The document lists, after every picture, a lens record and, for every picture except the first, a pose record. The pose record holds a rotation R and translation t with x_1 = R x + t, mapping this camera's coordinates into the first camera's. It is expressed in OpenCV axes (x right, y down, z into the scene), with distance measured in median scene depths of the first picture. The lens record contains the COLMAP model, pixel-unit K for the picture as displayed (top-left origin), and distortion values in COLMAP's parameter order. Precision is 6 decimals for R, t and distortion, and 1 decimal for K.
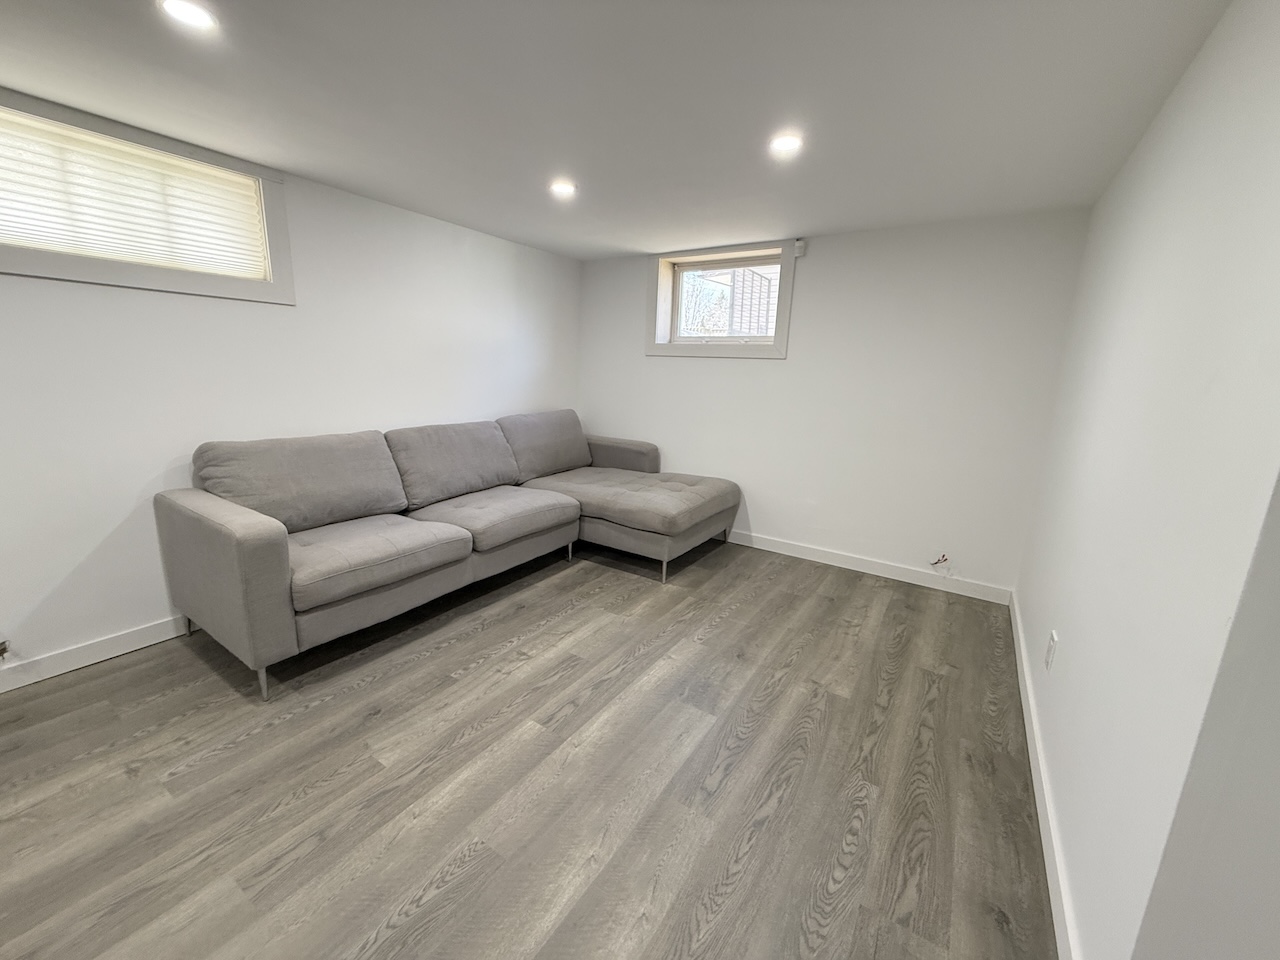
lens RADIAL K [[509.2, 0, 637.3], [0, 509.2, 479.4], [0, 0, 1]] dist [-0.001256, 0.000037]
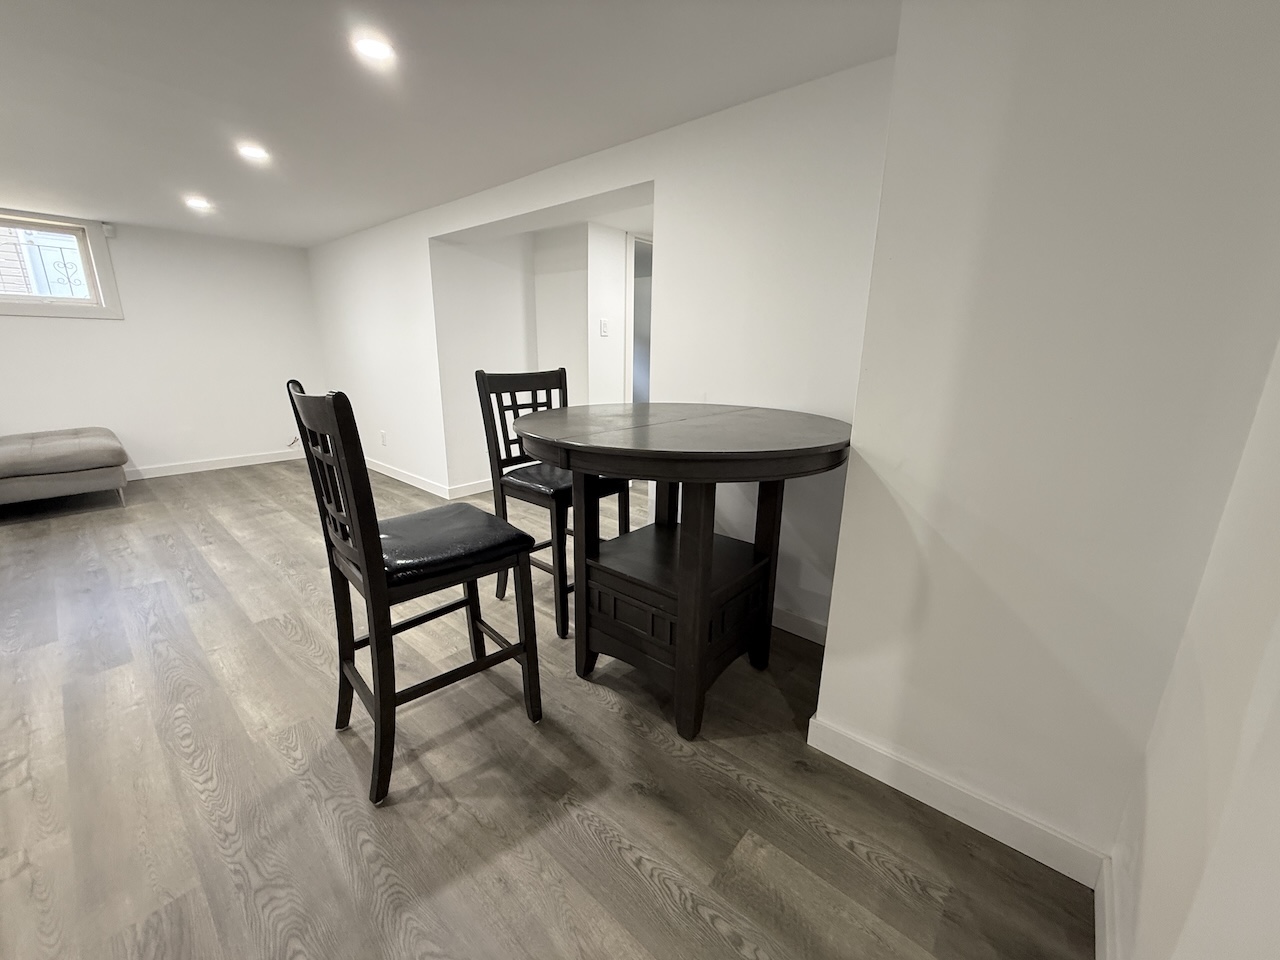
lens RADIAL K [[509.2, 0, 639.0], [0, 509.2, 480.5], [0, 0, 1]] dist [-0.001256, 0.000037]
pose [[0.136493, -0.285980, 0.948465, -1.199544], [0.206153, 0.944664, 0.255167, 0.113132], [-0.968953, 0.160700, 0.187895, -0.570436]]
